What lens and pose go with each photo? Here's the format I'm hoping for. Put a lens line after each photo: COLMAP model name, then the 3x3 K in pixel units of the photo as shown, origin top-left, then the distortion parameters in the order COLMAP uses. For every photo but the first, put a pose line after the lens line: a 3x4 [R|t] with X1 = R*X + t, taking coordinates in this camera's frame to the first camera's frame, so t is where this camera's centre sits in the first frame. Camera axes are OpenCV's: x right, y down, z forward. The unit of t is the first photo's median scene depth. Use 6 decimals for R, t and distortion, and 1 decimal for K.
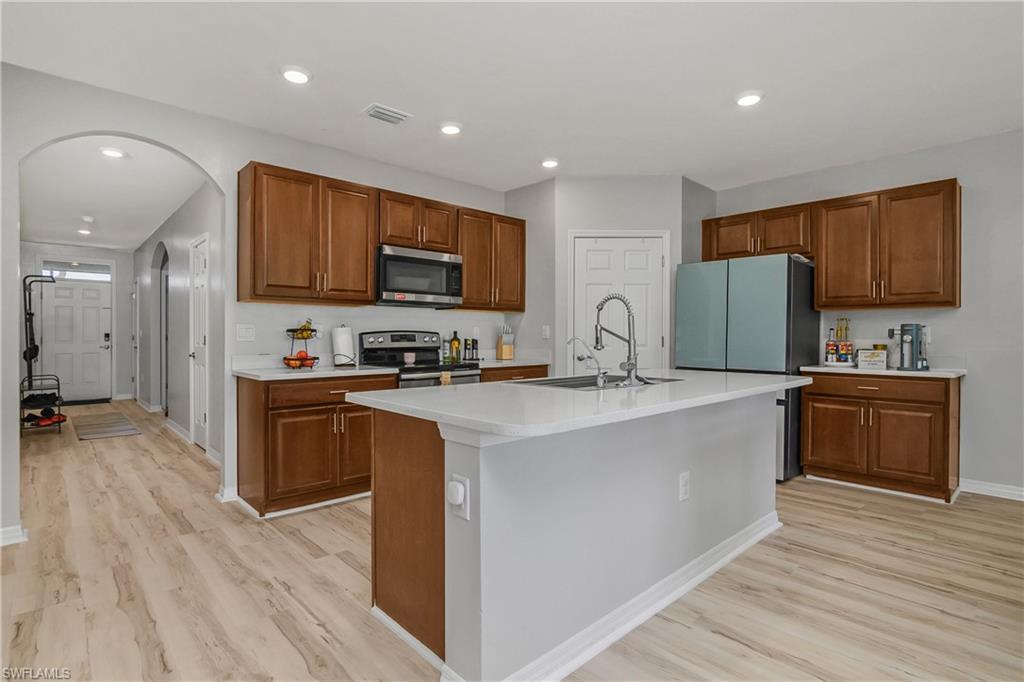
lens RADIAL K [[508.2, 0, 509.8], [0, 508.2, 338.2], [0, 0, 1]] dist [-0.015862, 0.000041]
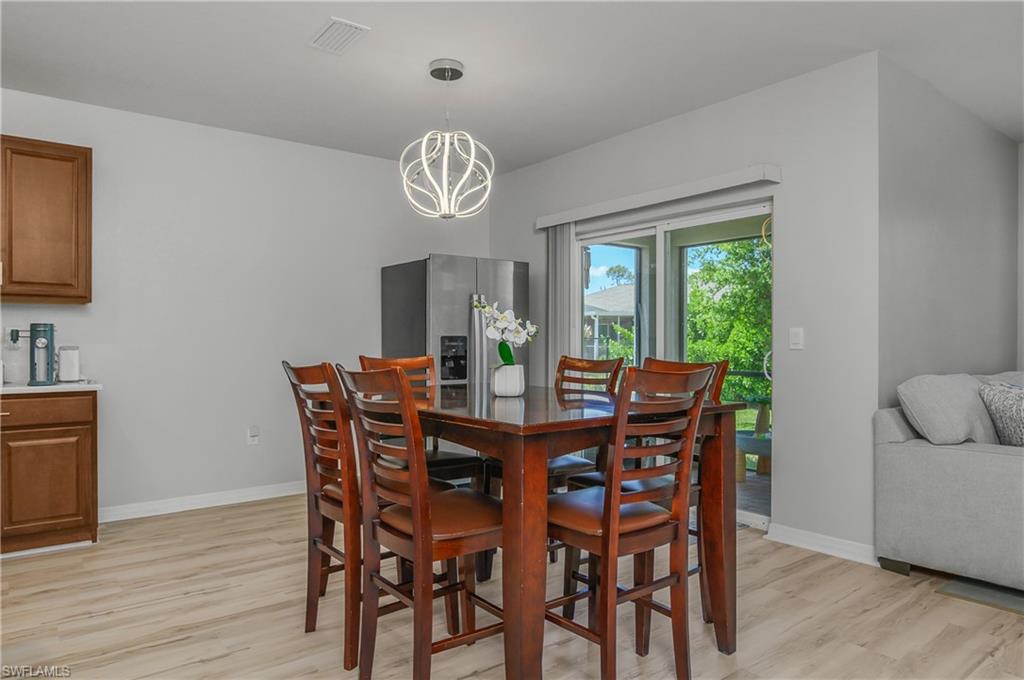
lens RADIAL K [[645.5, 0, 512.0], [0, 645.5, 340.0], [0, 0, 1]] dist [-0.023011, 0.000545]
pose [[0.084185, -0.003391, 0.996444, -0.087797], [0.005357, 0.999981, 0.002950, -0.001984], [-0.996436, 0.005089, 0.084202, 0.186630]]
